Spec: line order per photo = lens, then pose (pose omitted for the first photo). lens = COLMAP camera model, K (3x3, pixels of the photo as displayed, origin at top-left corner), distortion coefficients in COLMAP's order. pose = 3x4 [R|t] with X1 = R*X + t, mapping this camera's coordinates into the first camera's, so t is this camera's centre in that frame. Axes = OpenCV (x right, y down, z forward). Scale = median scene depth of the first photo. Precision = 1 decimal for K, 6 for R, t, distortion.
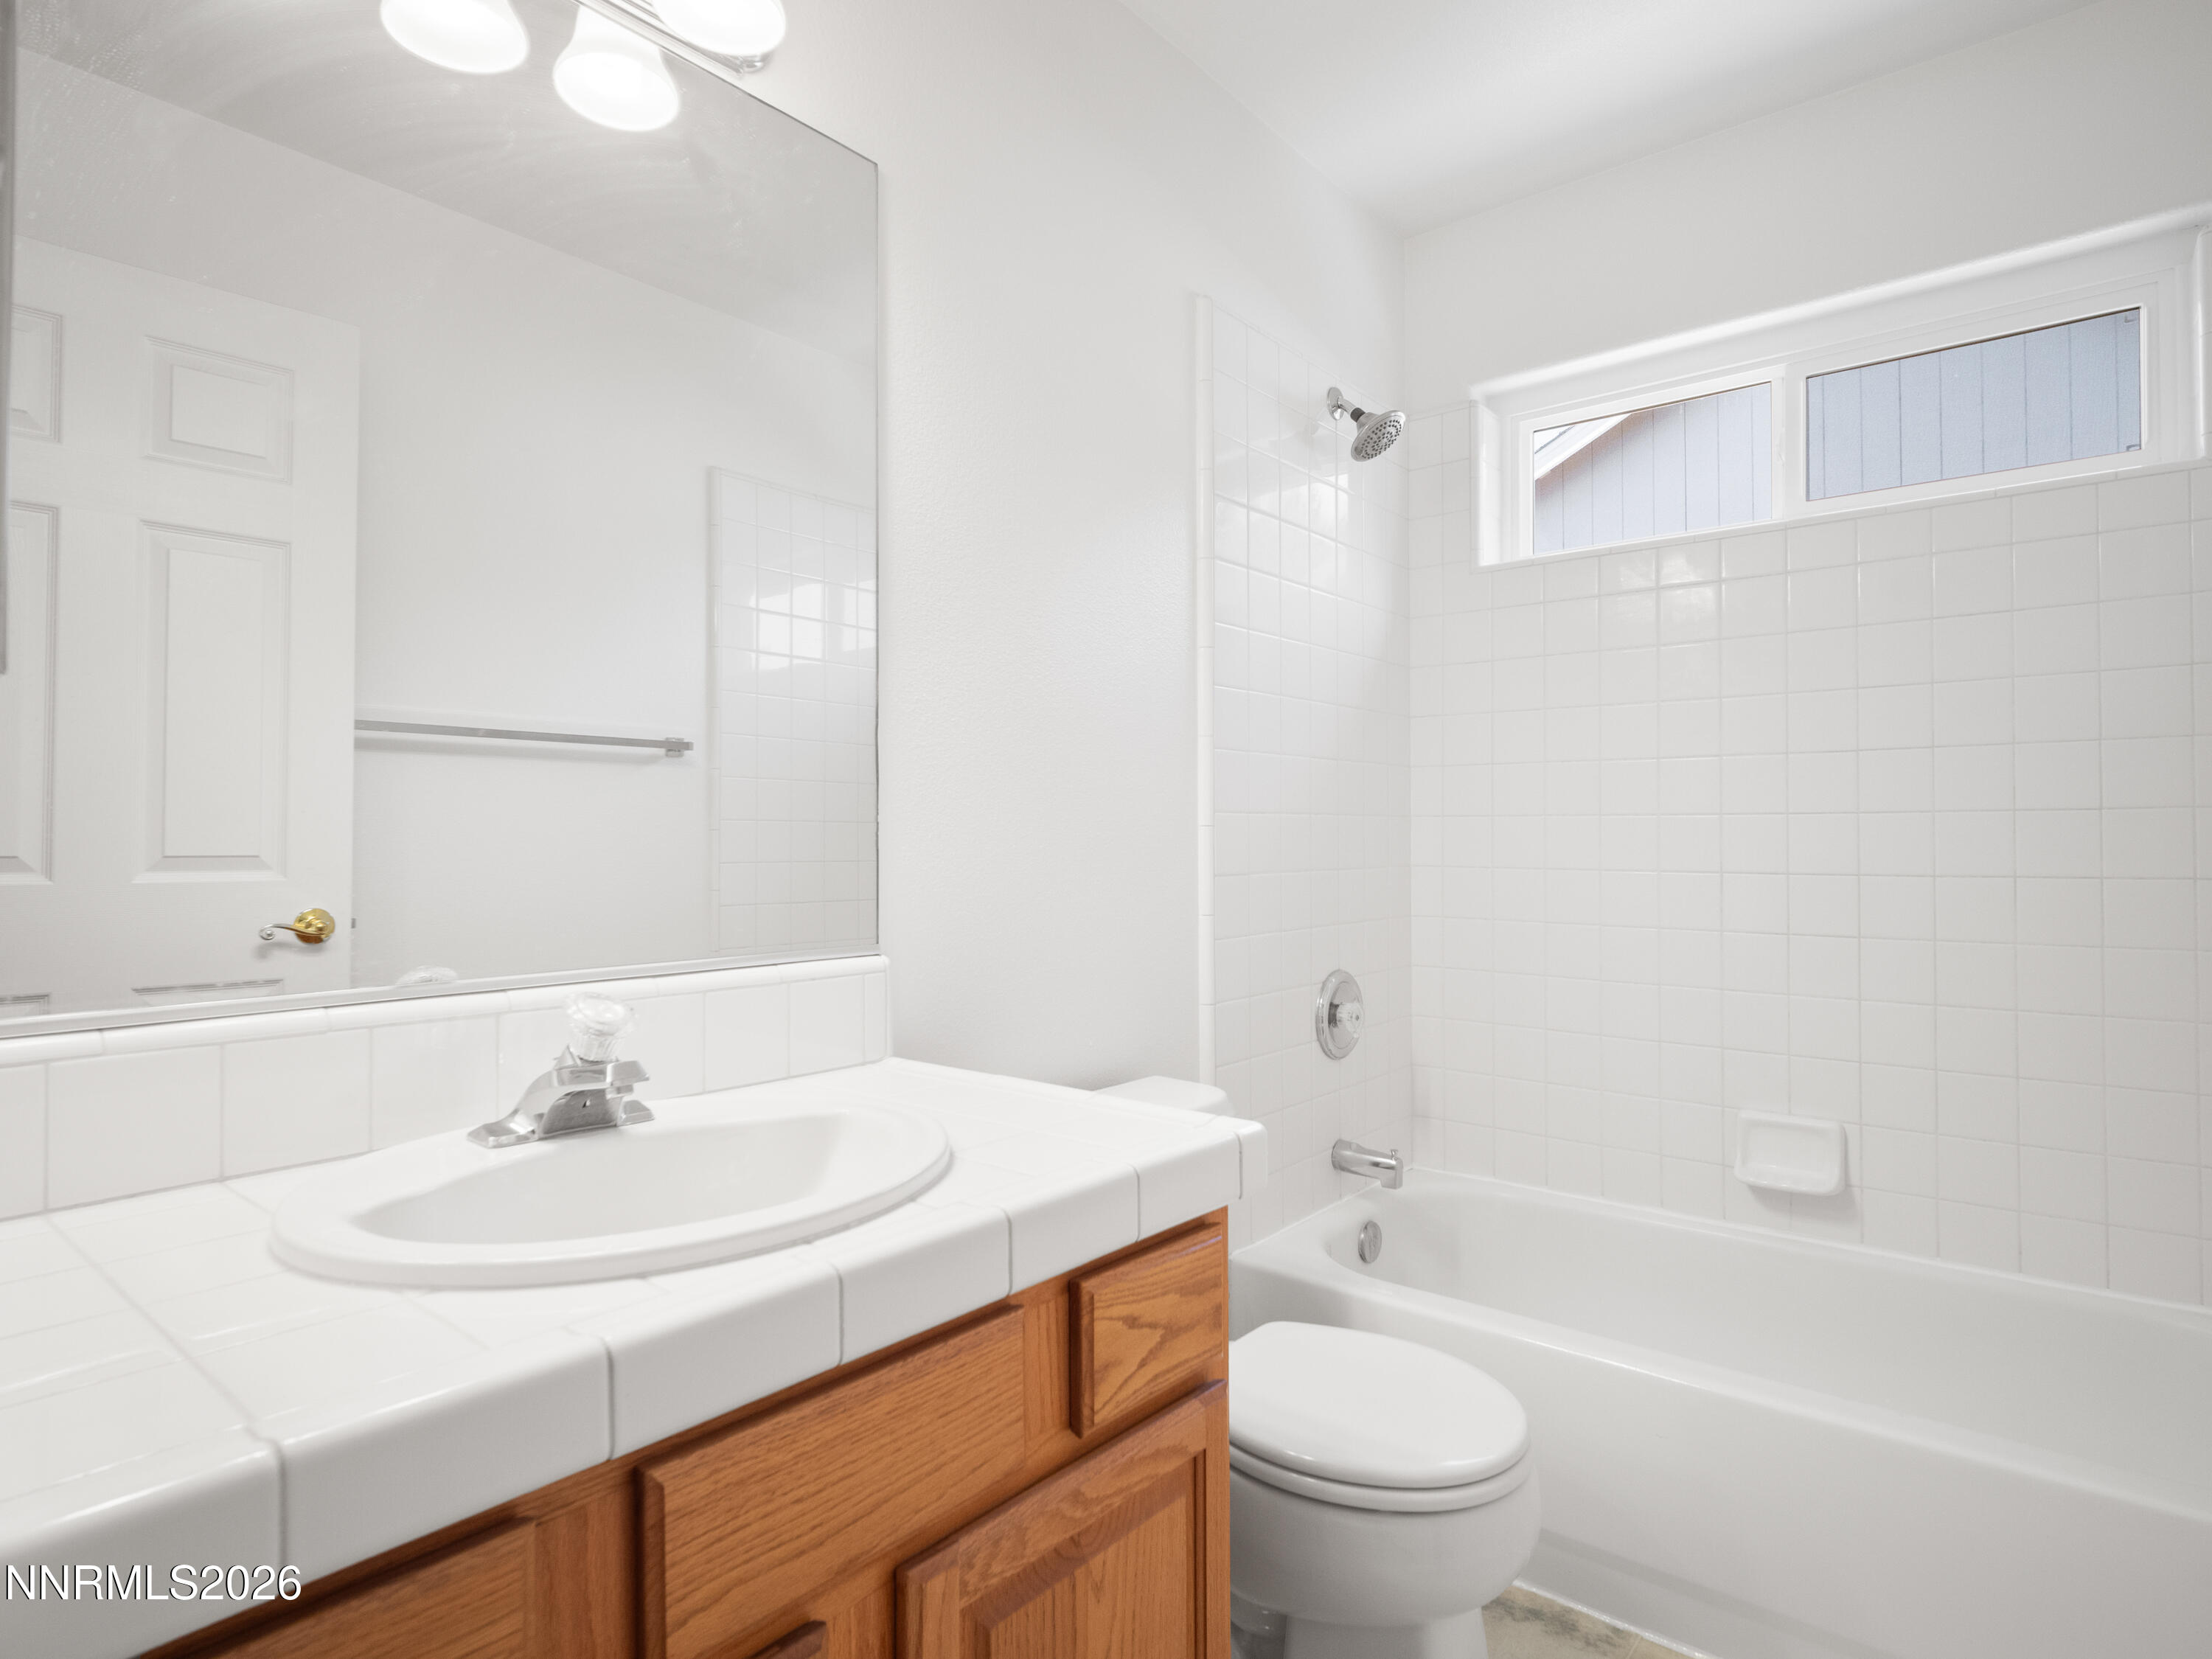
lens RADIAL K [[1250.0, 0, 1106.0], [0, 1250.0, 829.5], [0, 0, 1]] dist [-0.002454, 0.000992]
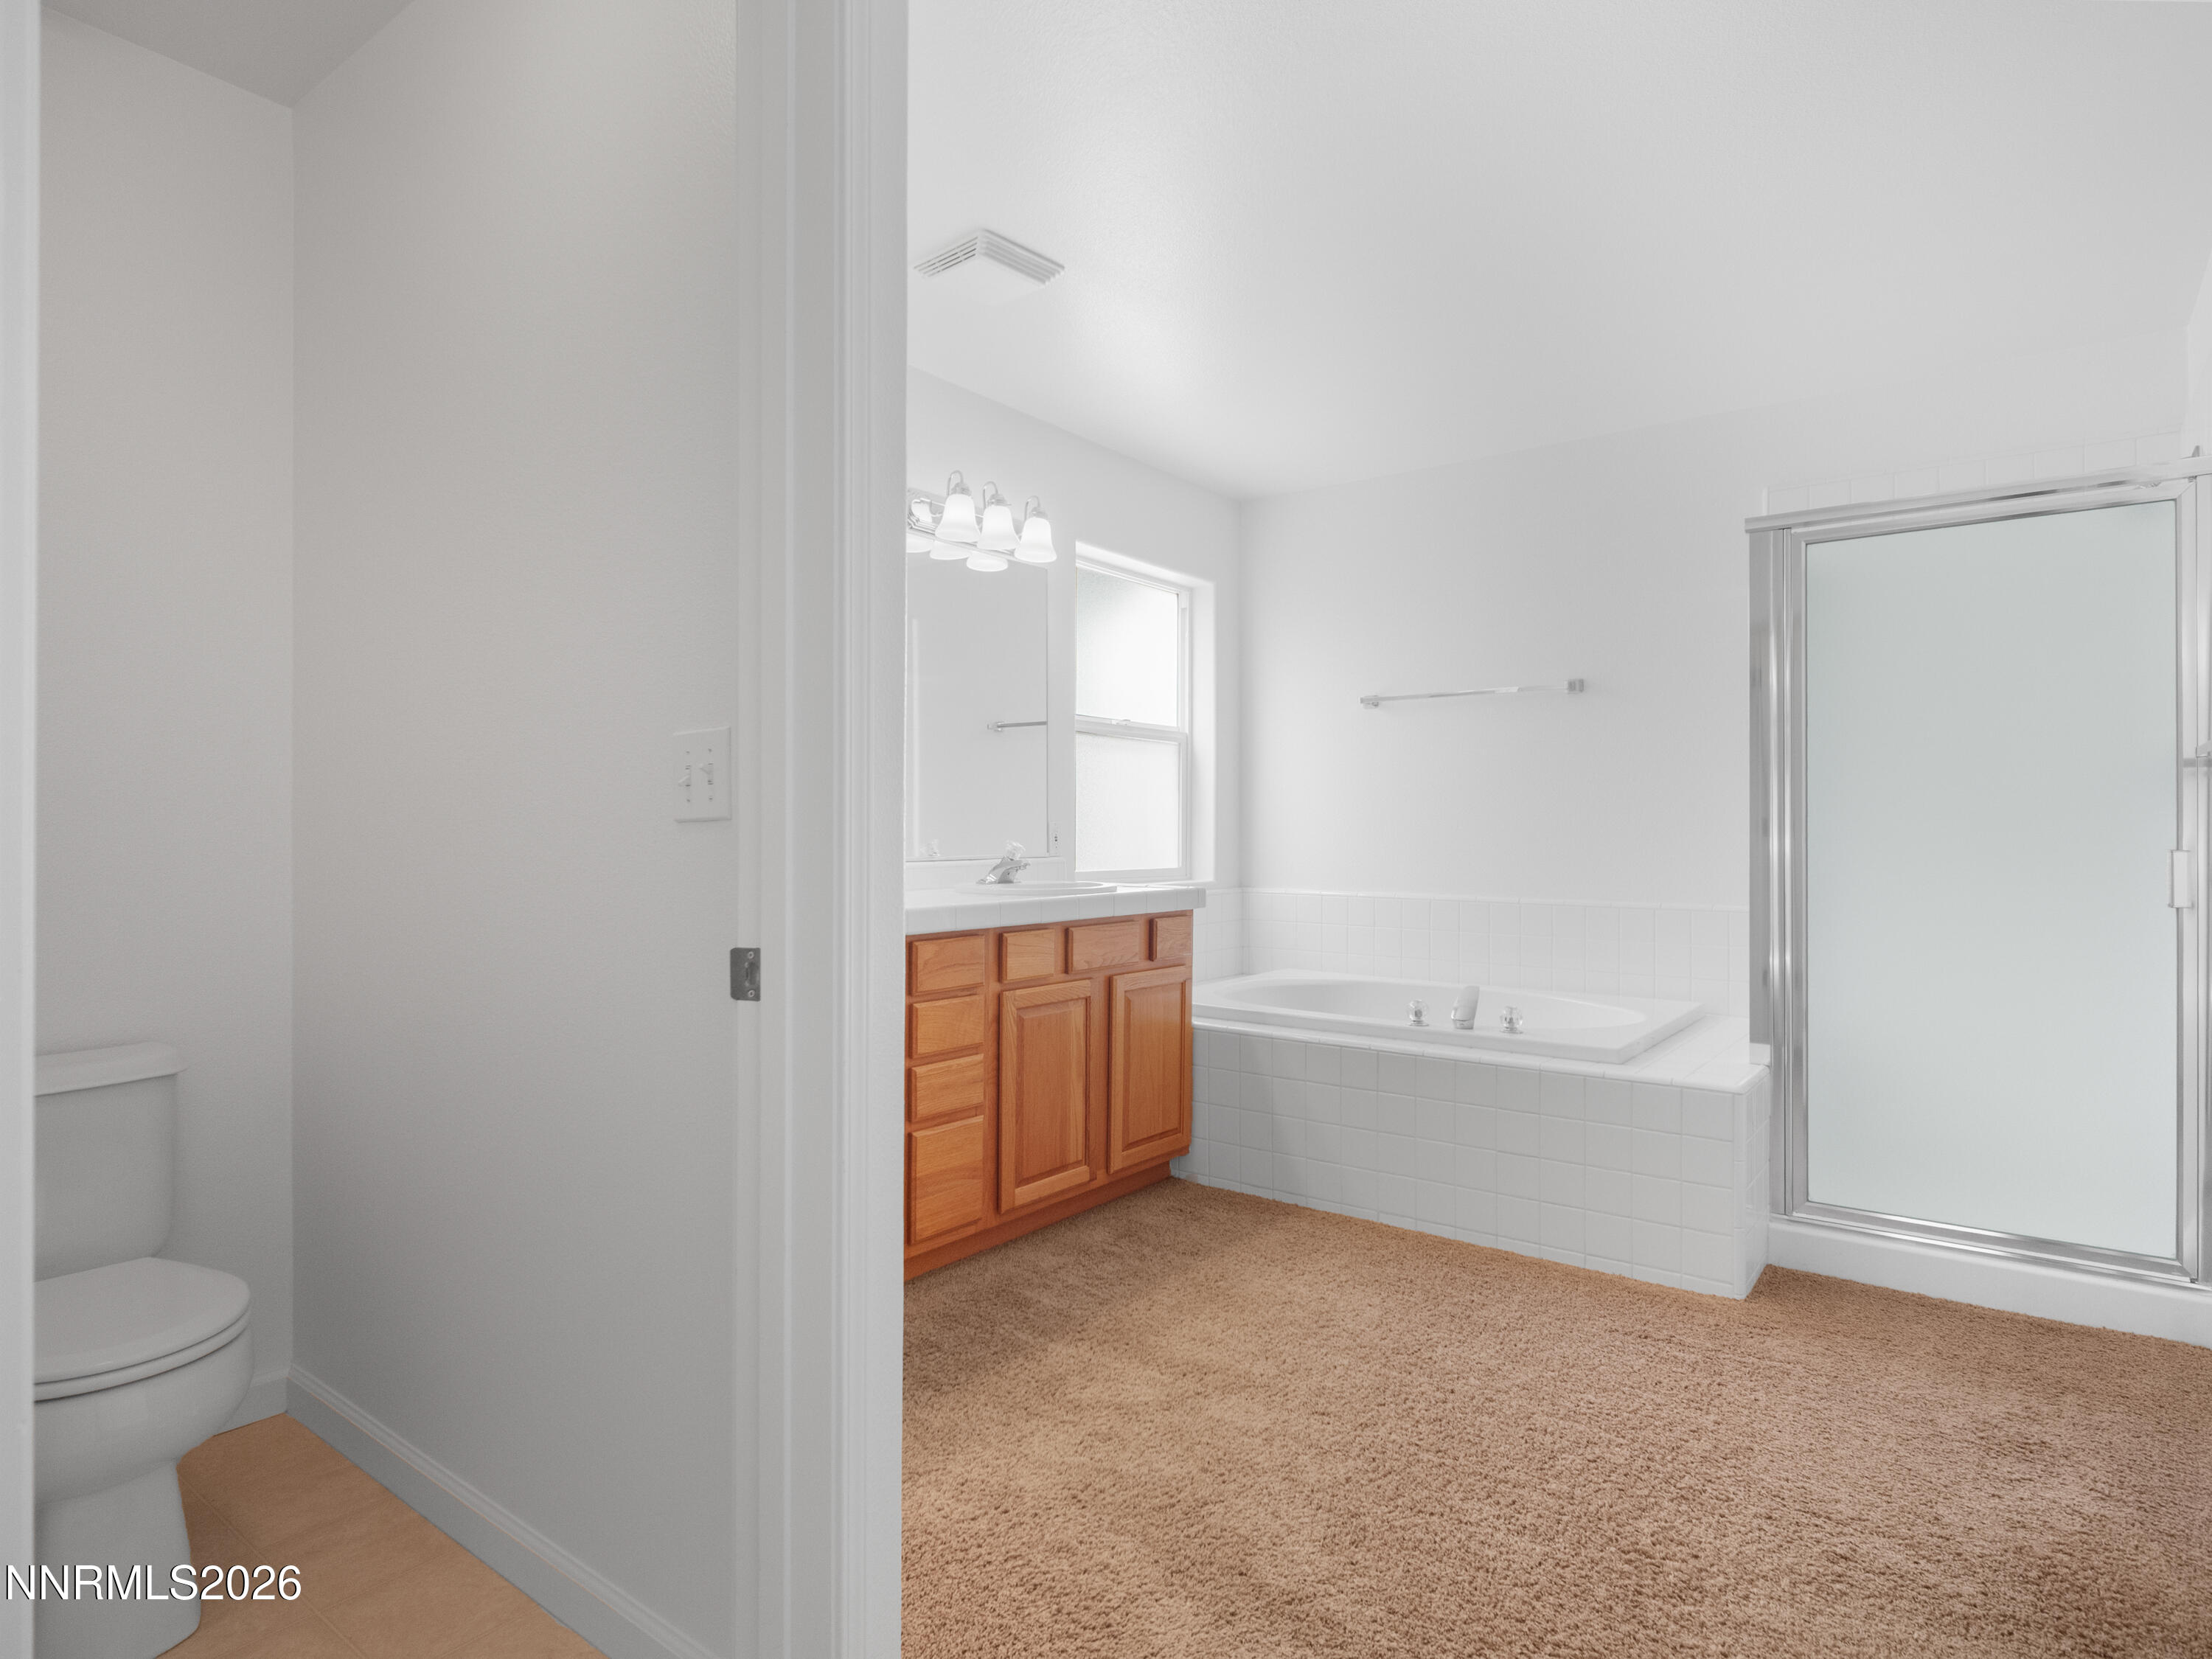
lens RADIAL K [[1210.0, 0, 1106.0], [0, 1210.0, 829.5], [0, 0, 1]] dist [-0.002537, -0.001303]
pose [[0.999965, 0.002404, -0.007953, -0.126625], [-0.002312, 0.999930, 0.011626, 0.062383], [0.007980, -0.011607, 0.999901, -2.473767]]
